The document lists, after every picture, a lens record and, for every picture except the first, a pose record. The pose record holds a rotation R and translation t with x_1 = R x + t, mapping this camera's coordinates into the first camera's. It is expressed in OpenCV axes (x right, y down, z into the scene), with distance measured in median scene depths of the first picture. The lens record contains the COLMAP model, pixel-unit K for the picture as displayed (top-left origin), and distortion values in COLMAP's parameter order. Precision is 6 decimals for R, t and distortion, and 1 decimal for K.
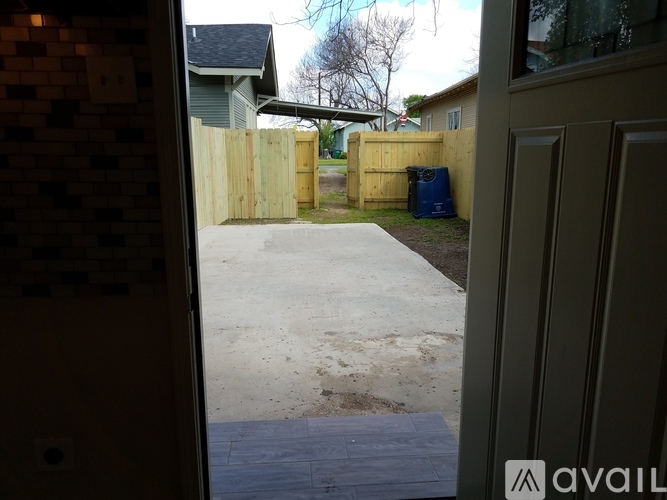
lens RADIAL K [[520.2, 0, 343.9], [0, 520.2, 261.0], [0, 0, 1]] dist [0.001790, 0.001989]
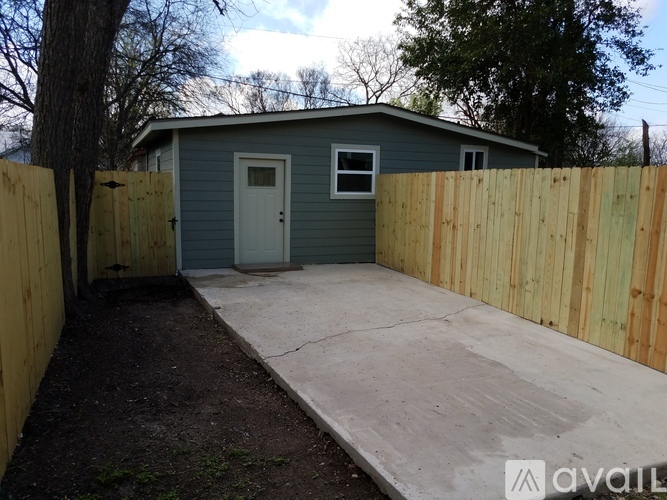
lens RADIAL K [[522.6, 0, 333.5], [0, 522.6, 250.0], [0, 0, 1]] dist [-0.000398, -0.002087]
pose [[-0.949723, 0.018766, -0.312530, 0.163089], [-0.088188, 0.941753, 0.324536, -0.245320], [0.300416, 0.335781, -0.892749, 1.012070]]
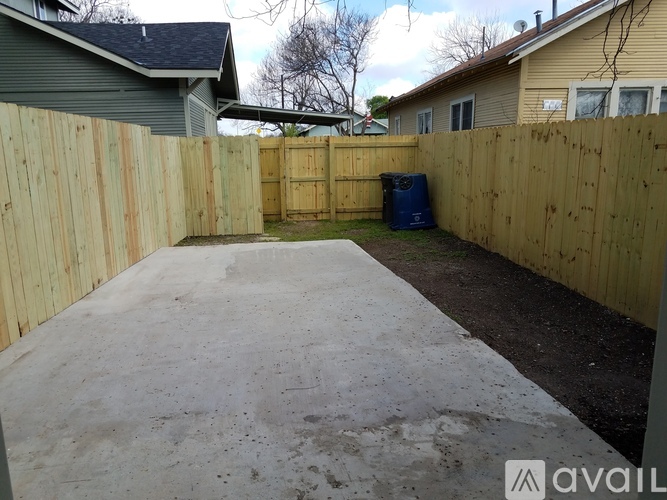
lens RADIAL K [[520.1, 0, 331.8], [0, 520.1, 262.7], [0, 0, 1]] dist [0.005382, -0.001289]
pose [[0.998848, -0.028436, 0.038661, -0.006840], [0.028452, 0.999595, 0.000136, -0.028624], [-0.038649, 0.000964, 0.999252, 0.088391]]
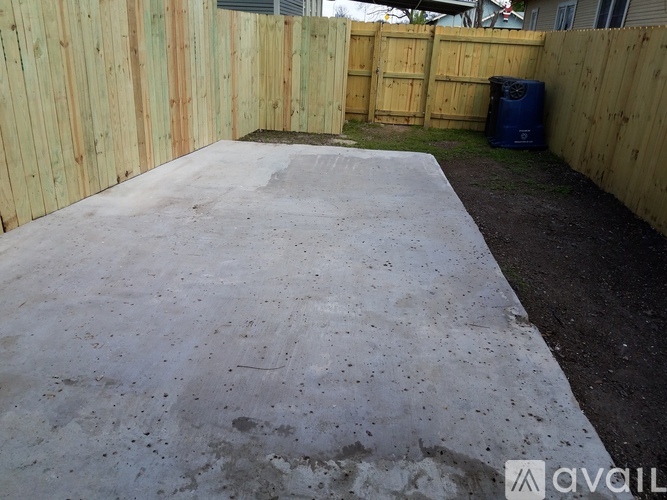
lens RADIAL K [[522.6, 0, 333.5], [0, 522.6, 250.0], [0, 0, 1]] dist [-0.000398, -0.002087]
pose [[0.981735, 0.114610, -0.151859, 0.043458], [-0.087577, 0.980830, 0.174078, -0.047807], [0.168899, -0.157599, 0.972952, 0.179038]]
